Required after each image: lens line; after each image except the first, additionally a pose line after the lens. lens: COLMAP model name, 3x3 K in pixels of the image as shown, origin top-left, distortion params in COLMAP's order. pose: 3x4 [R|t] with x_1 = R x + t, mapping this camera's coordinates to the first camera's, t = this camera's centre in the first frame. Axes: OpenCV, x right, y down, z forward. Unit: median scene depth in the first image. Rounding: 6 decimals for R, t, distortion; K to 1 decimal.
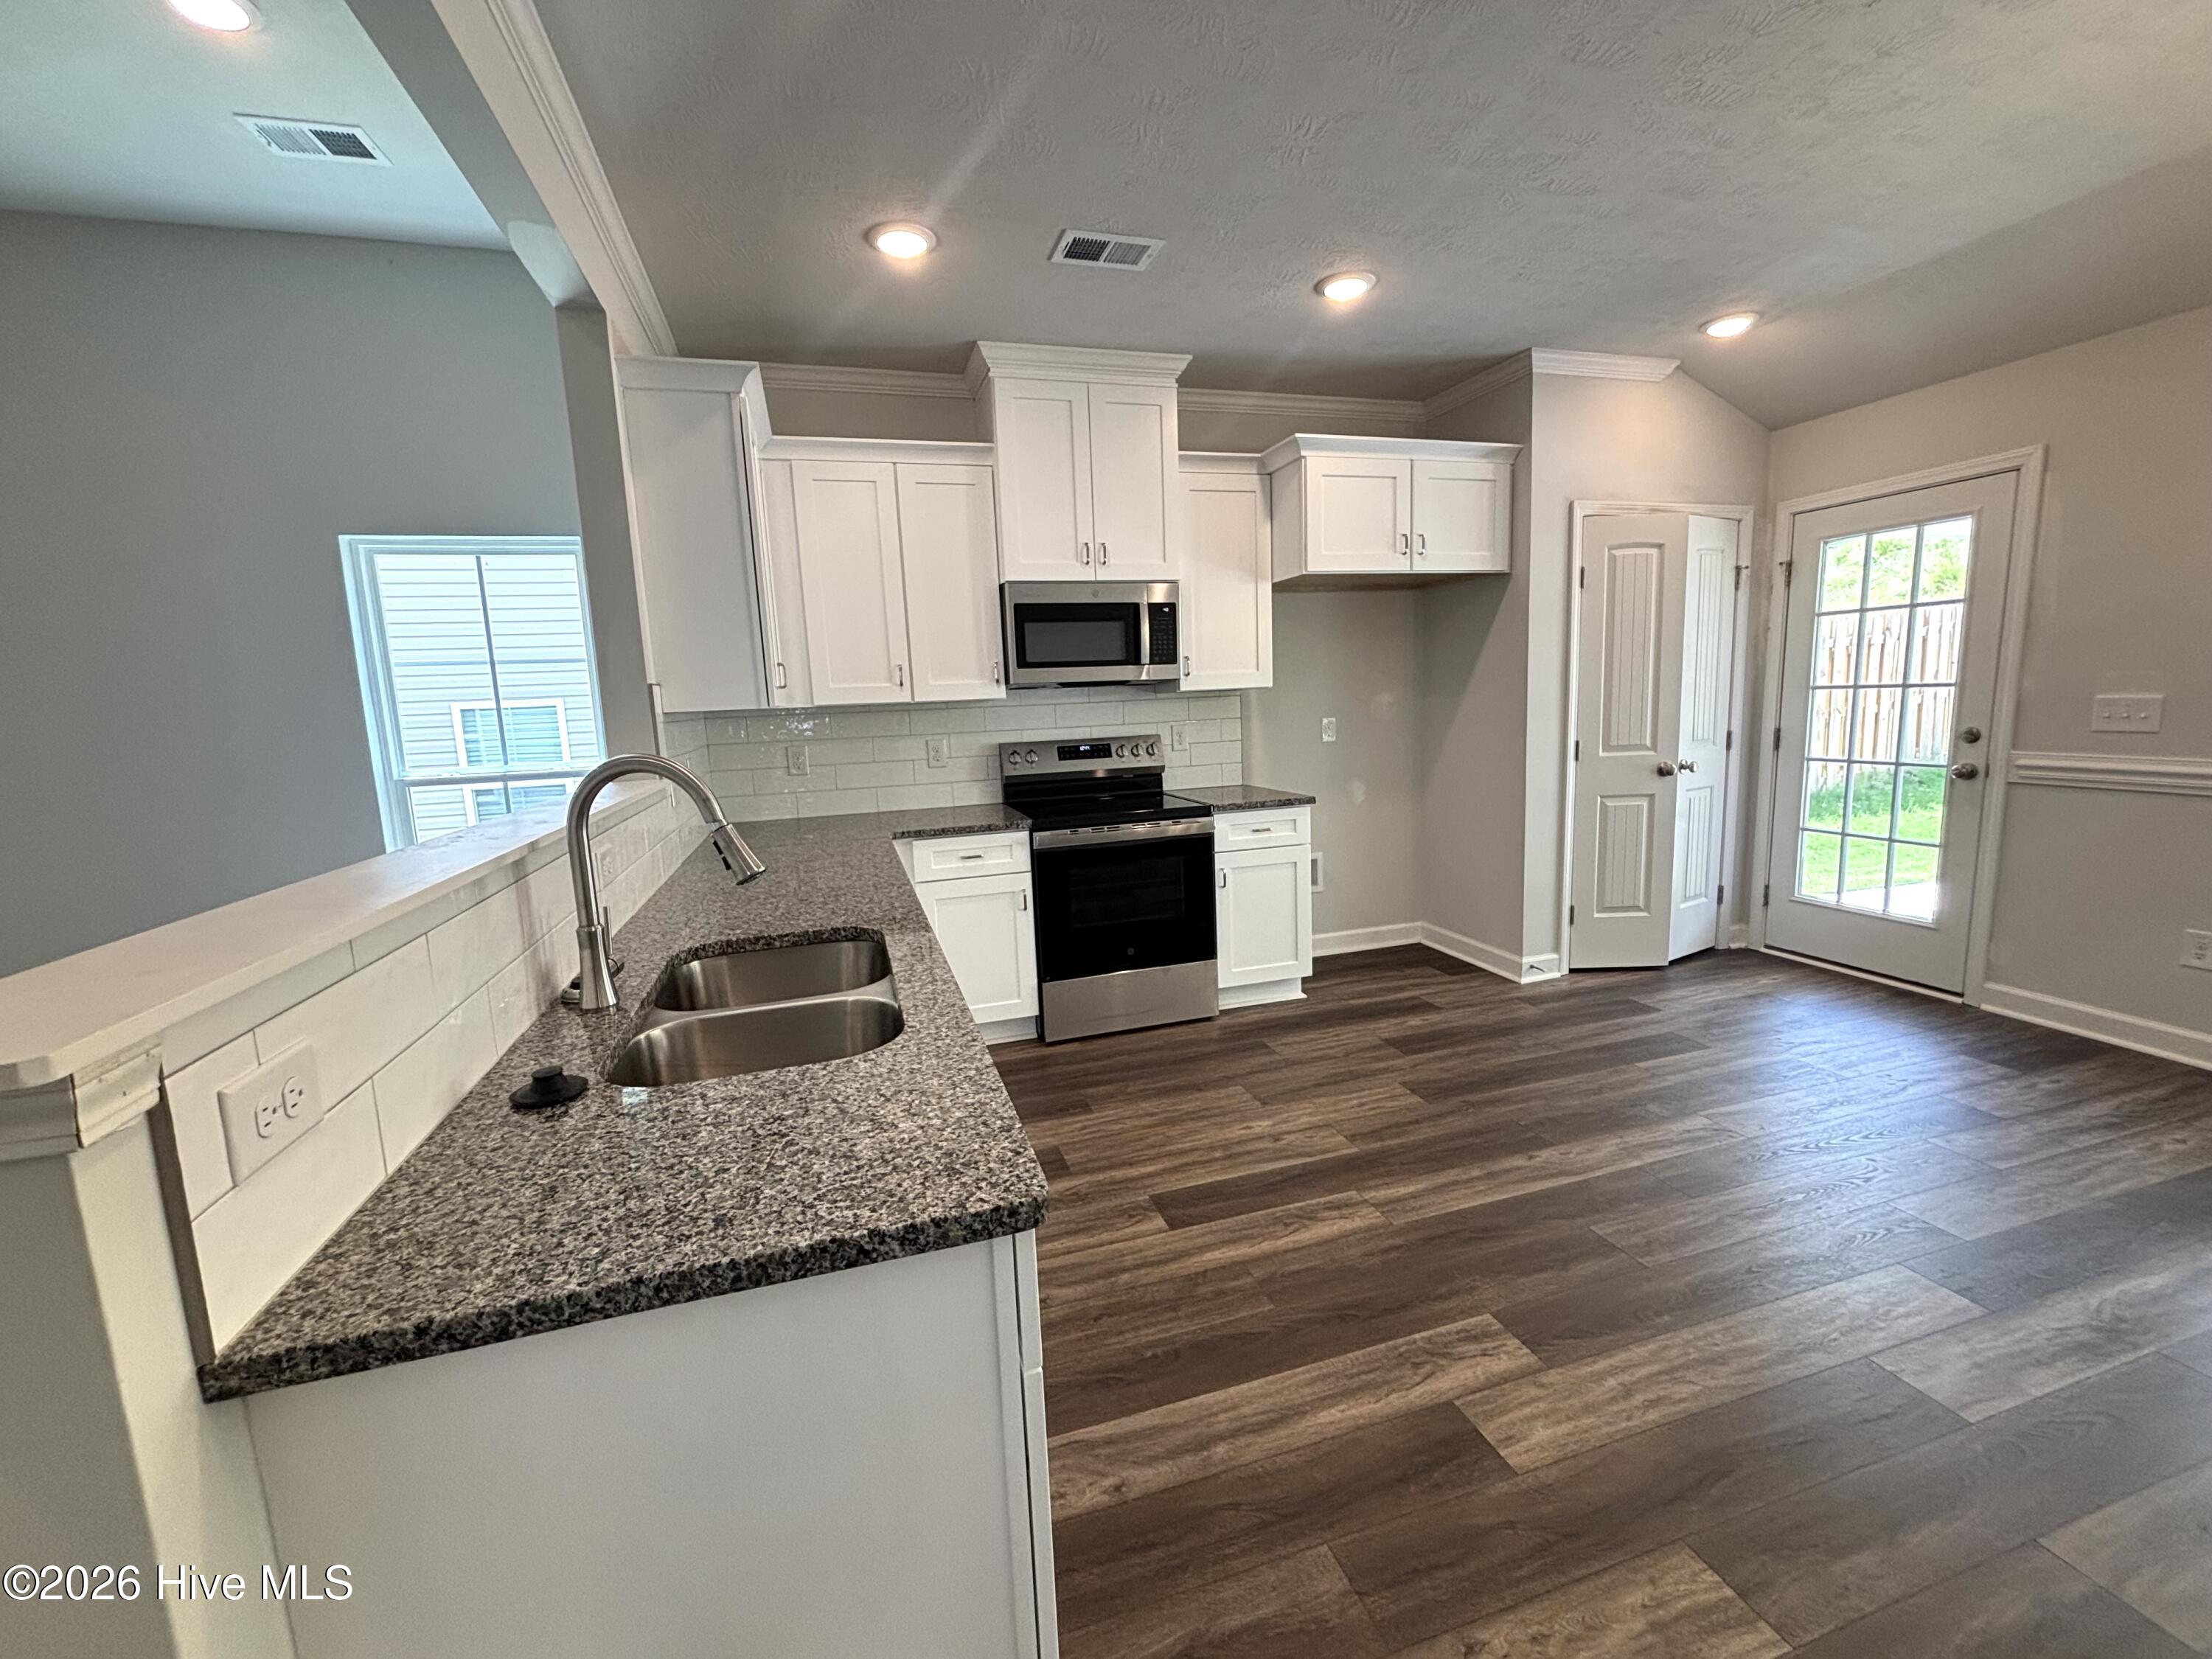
lens RADIAL K [[898.3, 0, 1106.0], [0, 898.3, 829.5], [0, 0, 1]] dist [0.000693, 0.000351]
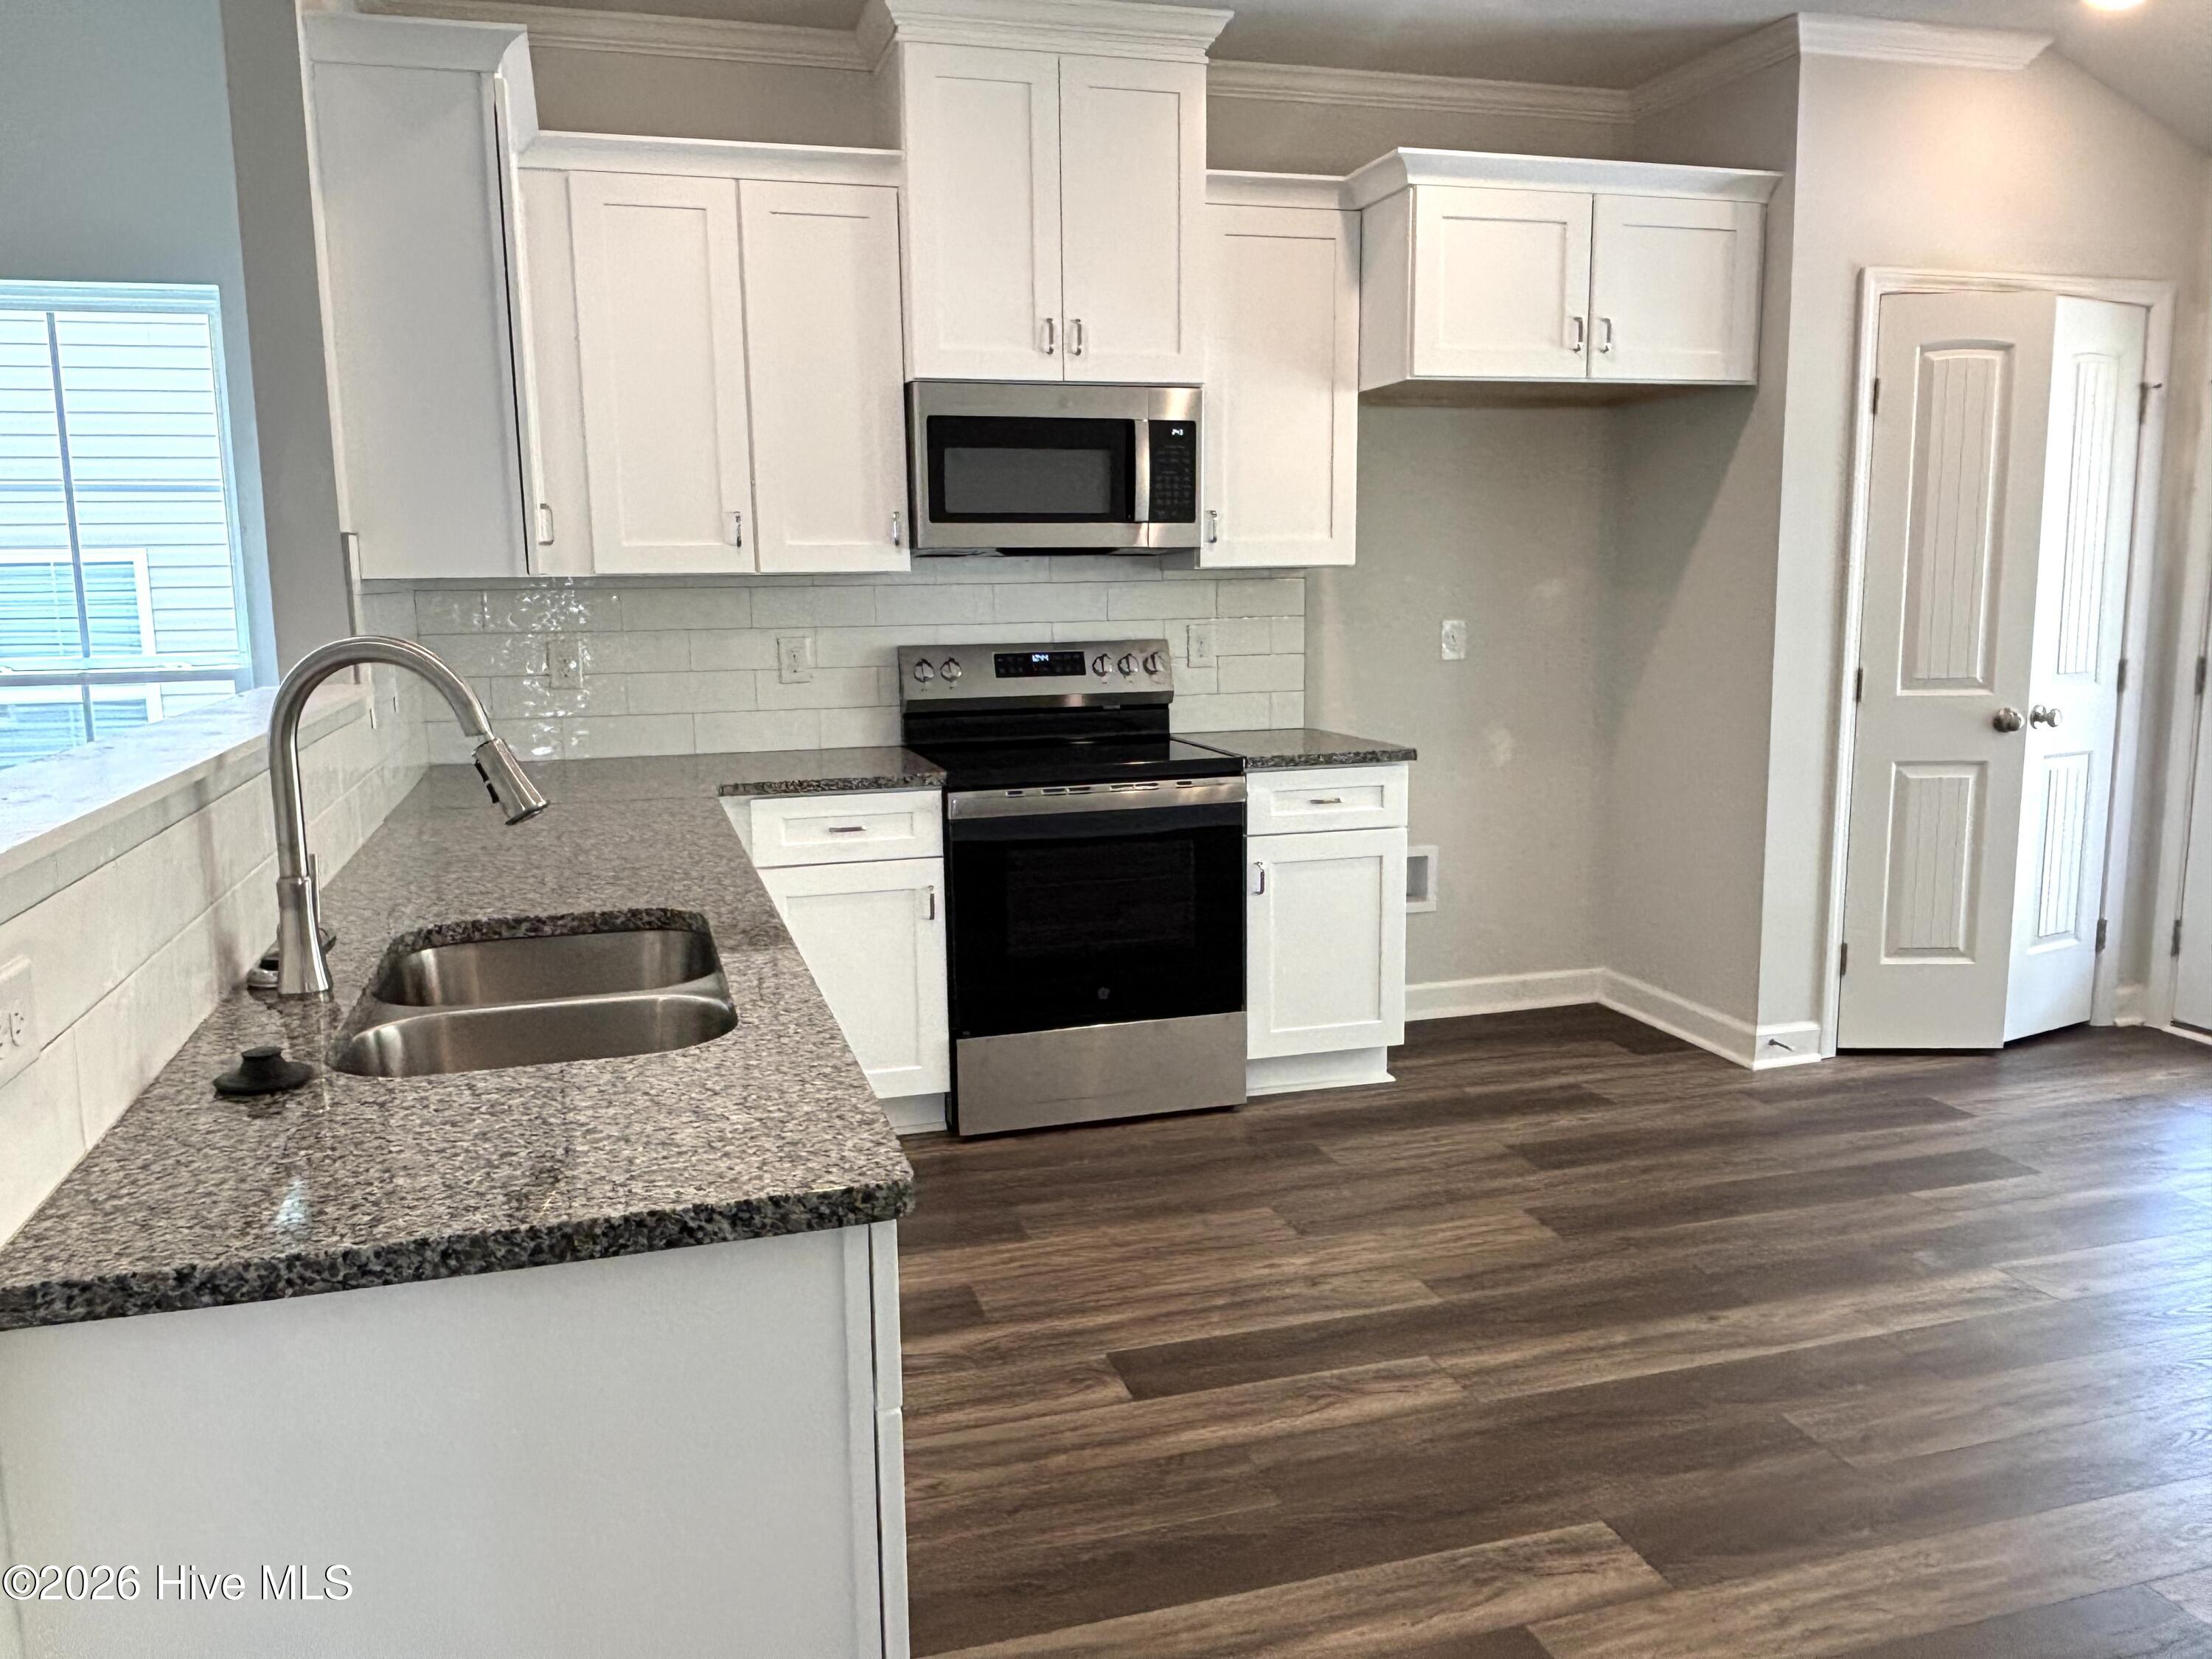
lens RADIAL K [[1644.0, 0, 1095.7], [0, 1644.0, 839.2], [0, 0, 1]] dist [0.026794, -0.043175]
pose [[0.999581, 0.028718, -0.003569, 0.026953], [-0.028668, 0.999500, 0.013329, 0.019275], [0.003950, -0.013221, 0.999905, -0.134976]]
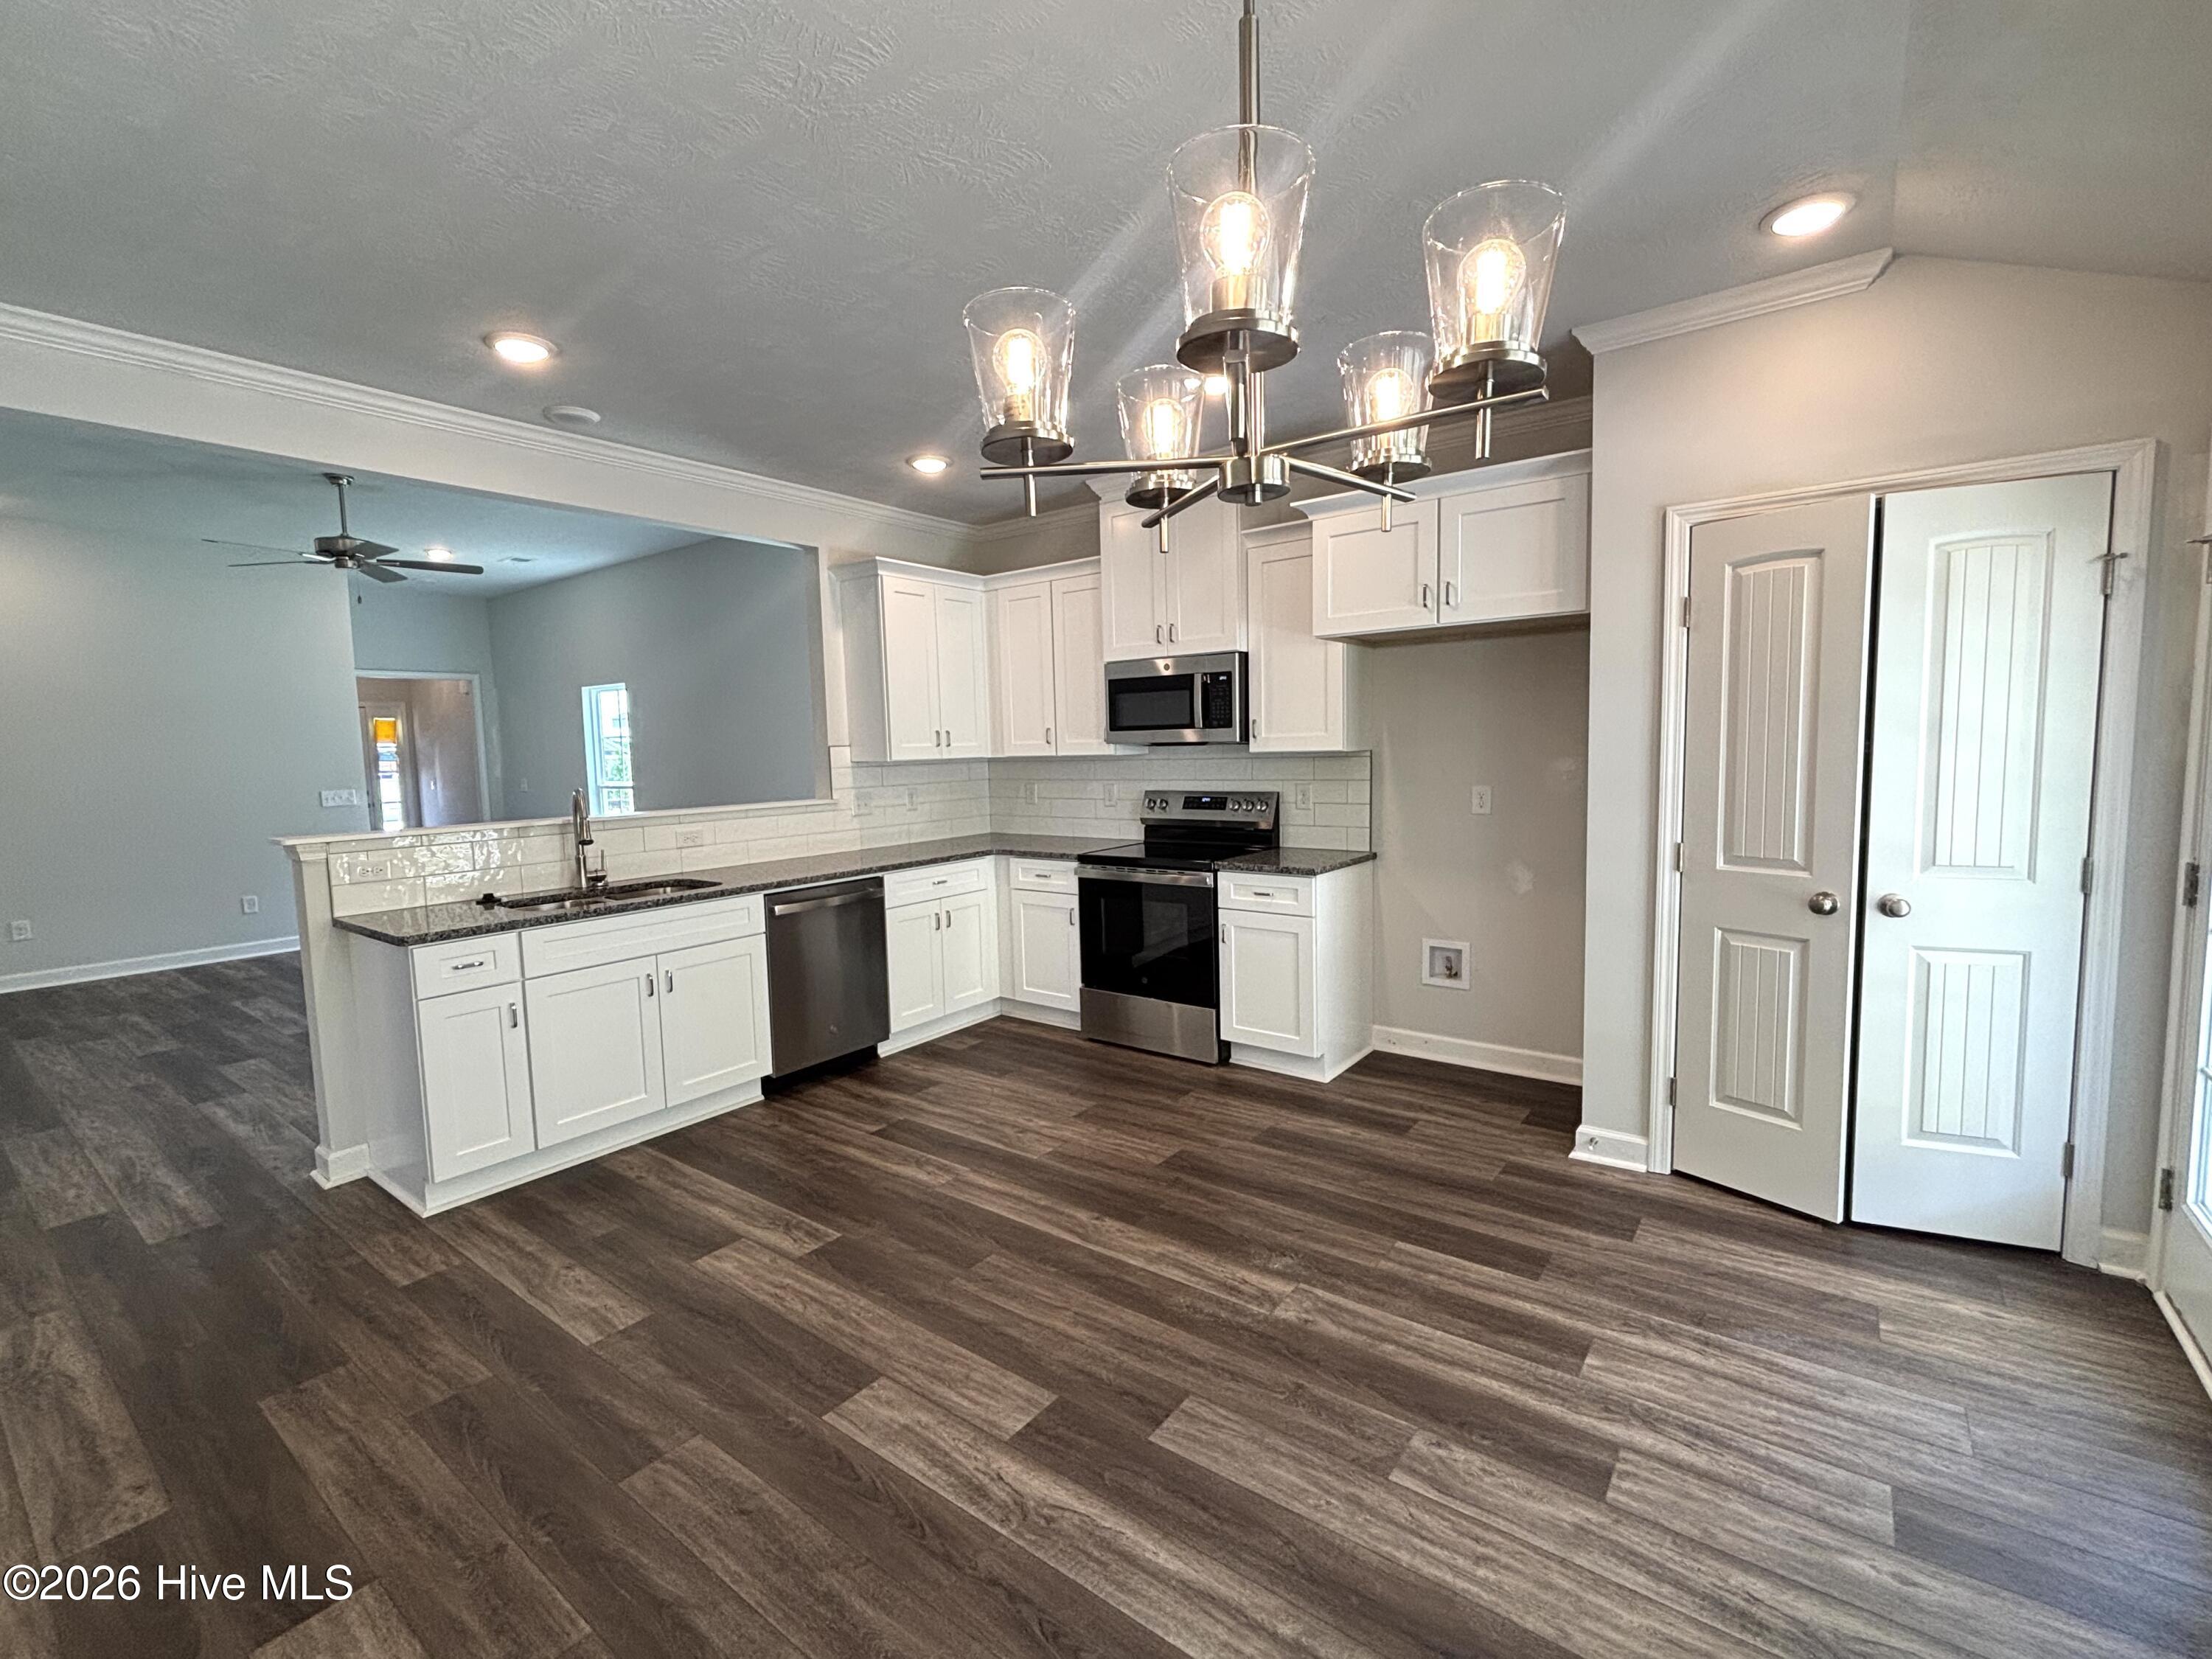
lens RADIAL K [[959.6, 0, 1106.0], [0, 959.6, 829.5], [0, 0, 1]] dist [0.000344, -0.000165]
pose [[0.590542, 0.099118, -0.800897, 1.097261], [-0.122237, 0.991964, 0.032634, -0.100367], [0.797696, 0.078627, 0.597912, 0.253132]]
